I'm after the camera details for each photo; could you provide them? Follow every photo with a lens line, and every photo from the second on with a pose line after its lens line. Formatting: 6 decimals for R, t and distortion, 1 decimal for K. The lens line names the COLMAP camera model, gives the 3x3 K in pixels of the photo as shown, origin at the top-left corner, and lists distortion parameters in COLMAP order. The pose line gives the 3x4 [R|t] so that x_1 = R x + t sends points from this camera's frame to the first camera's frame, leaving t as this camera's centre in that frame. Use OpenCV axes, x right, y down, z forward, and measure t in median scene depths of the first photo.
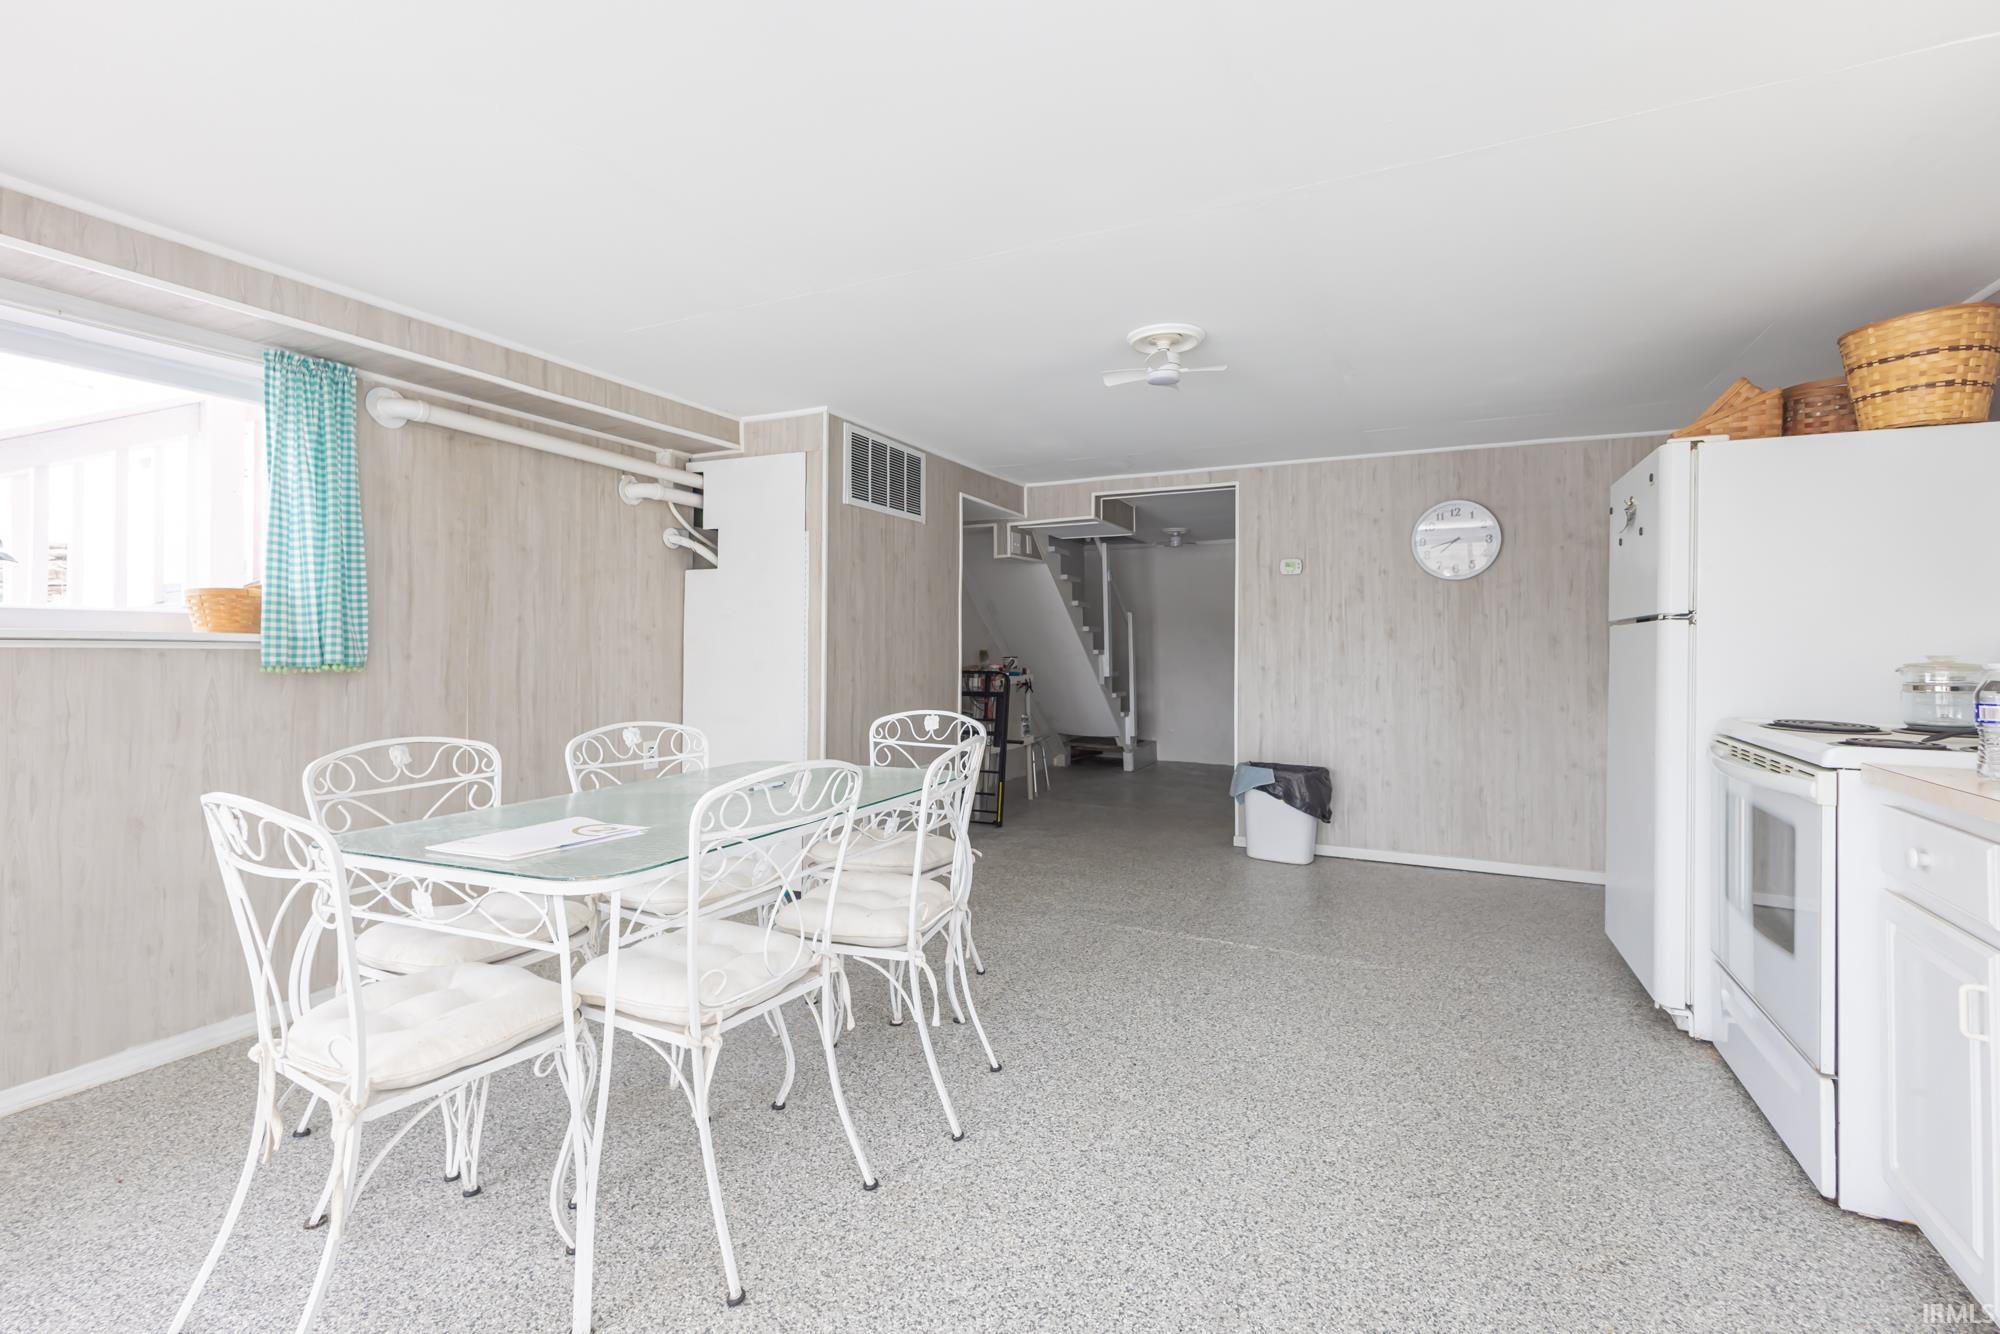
lens RADIAL K [[883.0, 0, 1002.1], [0, 883.0, 639.6], [0, 0, 1]] dist [0.001941, -0.000044]
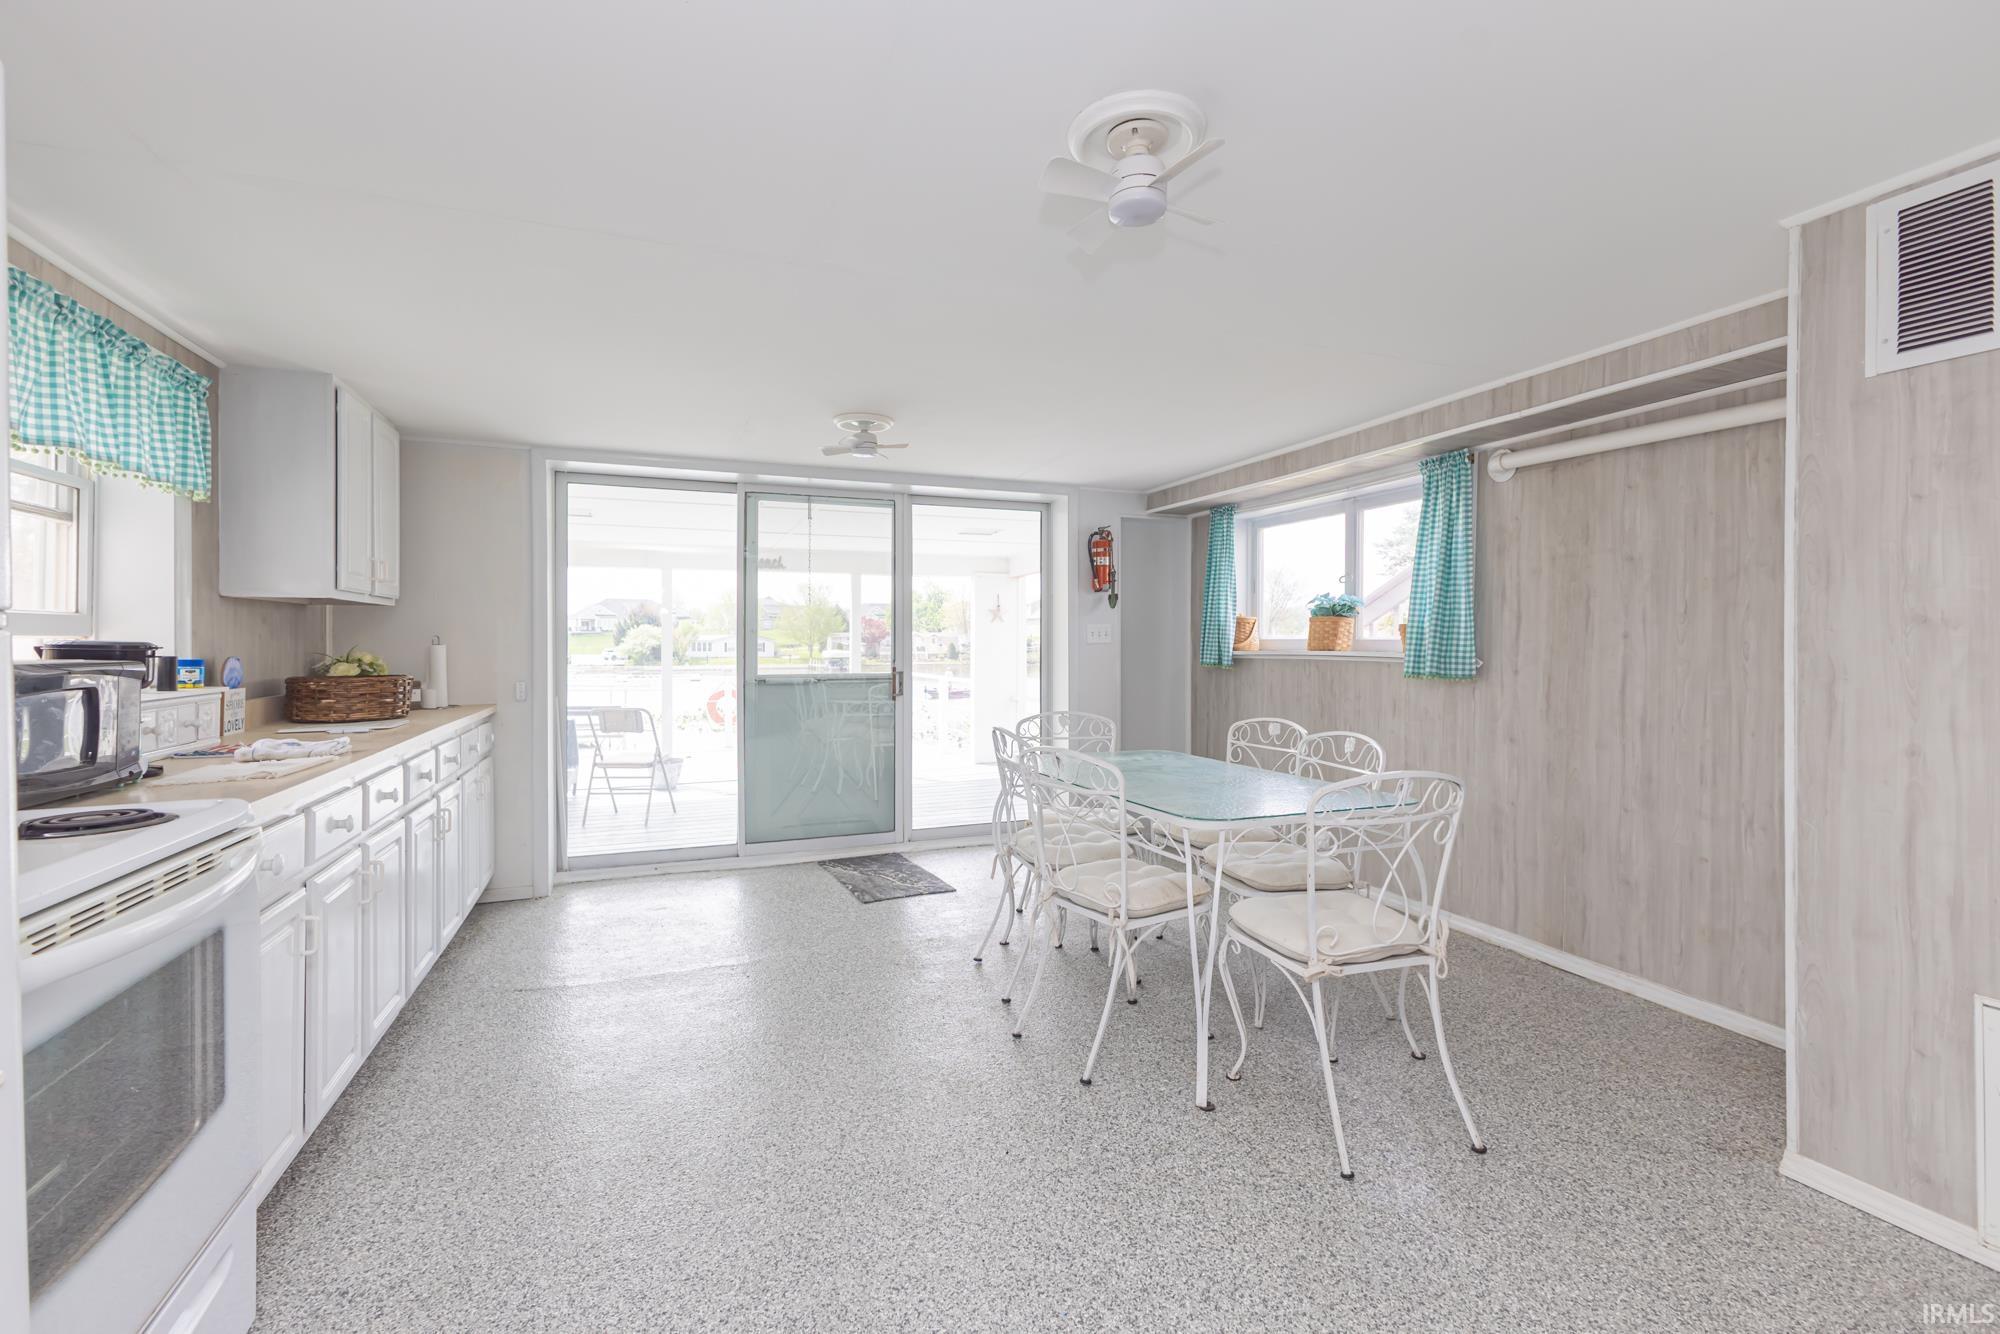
lens RADIAL K [[883.0, 0, 1002.1], [0, 883.0, 639.6], [0, 0, 1]] dist [0.001941, -0.000044]
pose [[-0.674878, -0.005778, -0.737907, 0.561032], [0.003072, 0.999939, -0.010640, -0.011016], [0.737923, -0.009447, -0.674818, 1.114362]]
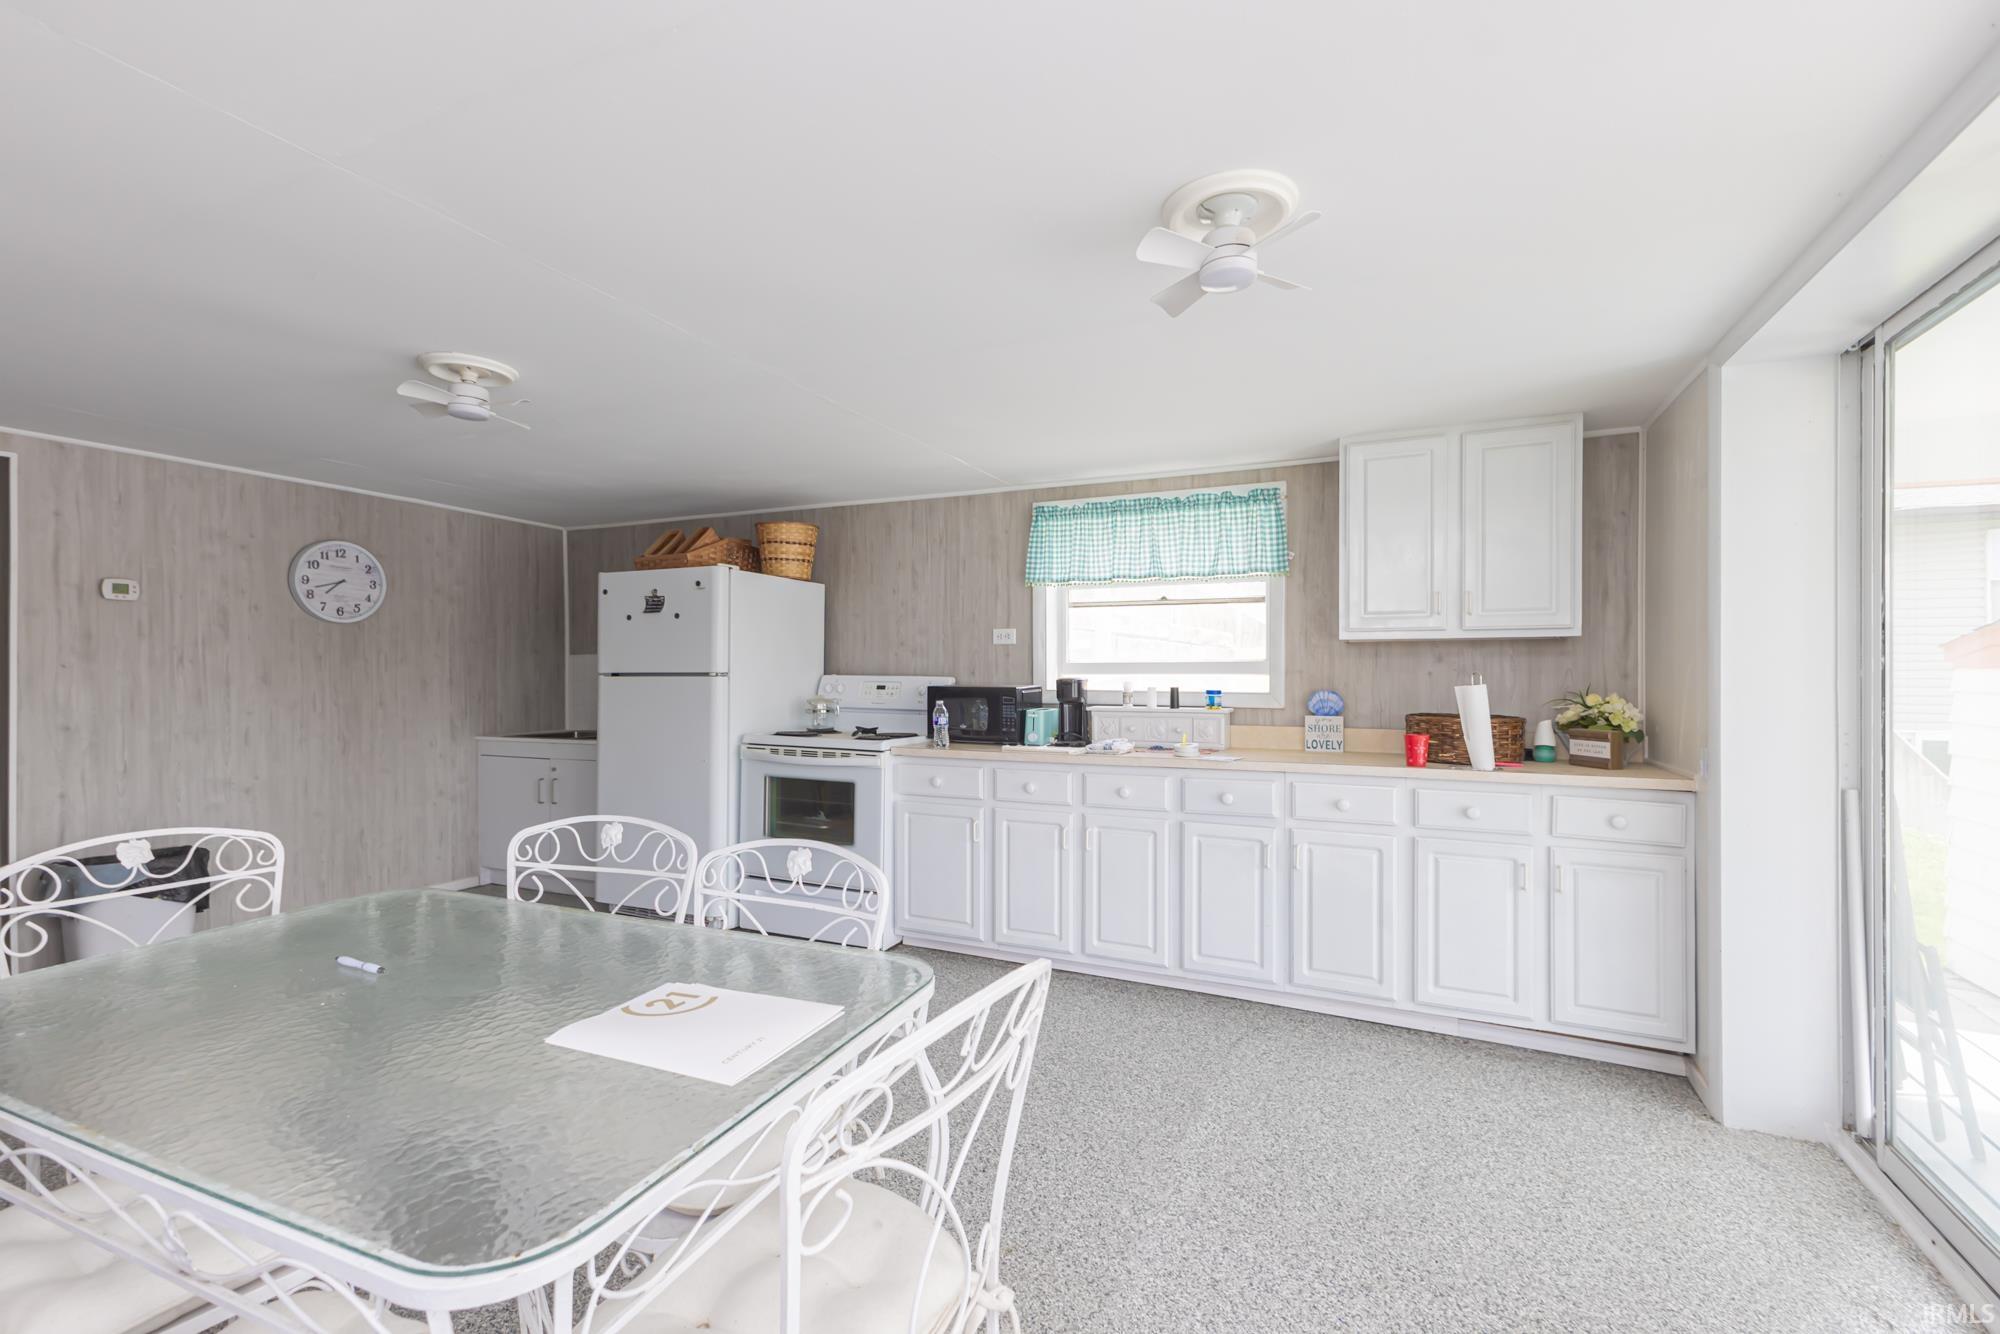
lens RADIAL K [[856.7, 0, 1002.4], [0, 856.7, 676.4], [0, 0, 1]] dist [-0.000519, -0.000129]
pose [[-0.024957, -0.009943, 0.999639, -0.608933], [-0.007199, 0.999926, 0.009766, -0.031083], [-0.999663, -0.006953, -0.025027, 0.395973]]
